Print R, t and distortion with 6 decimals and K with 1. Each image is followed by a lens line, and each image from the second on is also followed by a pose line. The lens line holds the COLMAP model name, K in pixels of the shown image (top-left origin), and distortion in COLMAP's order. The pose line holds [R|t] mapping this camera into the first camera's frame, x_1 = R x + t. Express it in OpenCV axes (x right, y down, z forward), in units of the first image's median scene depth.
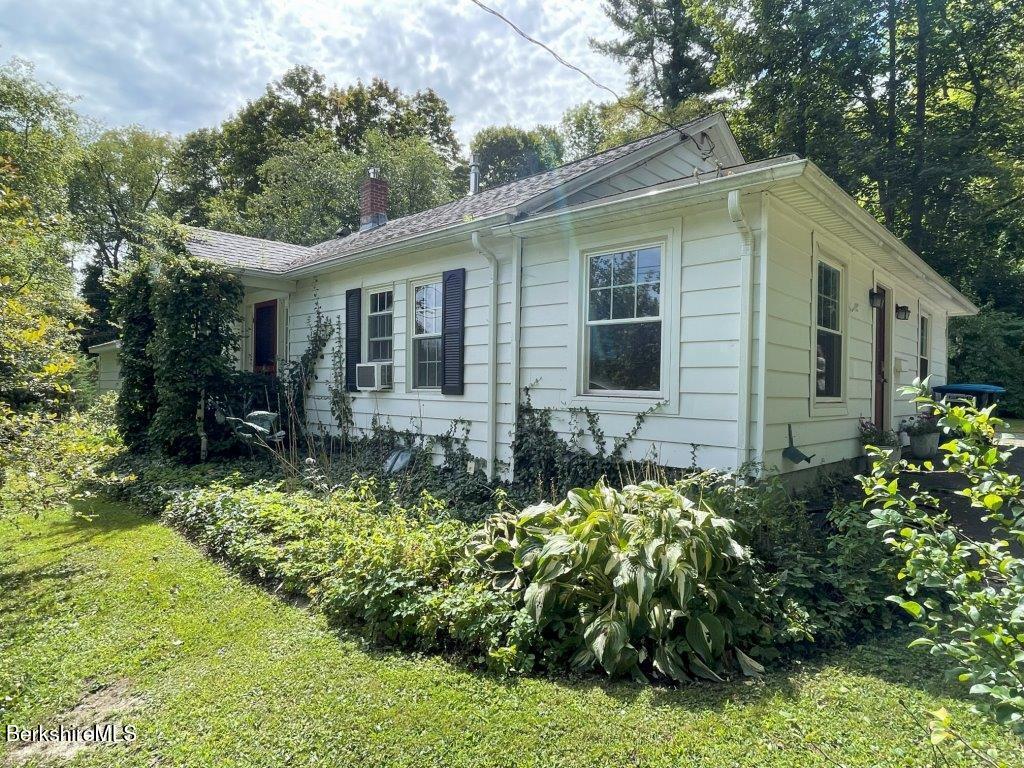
lens RADIAL K [[609.1, 0, 510.7], [0, 609.1, 384.4], [0, 0, 1]] dist [-0.018064, 0.002361]
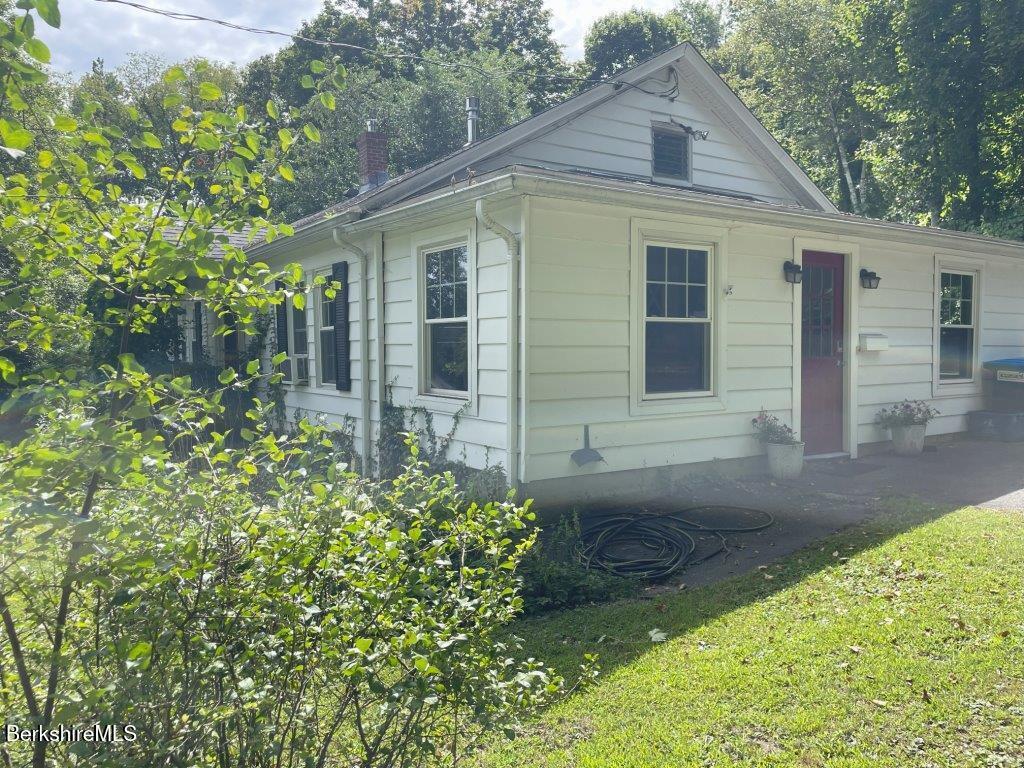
lens RADIAL K [[771.4, 0, 513.1], [0, 771.4, 385.6], [0, 0, 1]] dist [0.011594, -0.024593]
pose [[0.978656, -0.019257, -0.204599, 0.471178], [0.030264, 0.998250, 0.050803, -0.050934], [0.203263, -0.055911, 0.977527, -0.182151]]
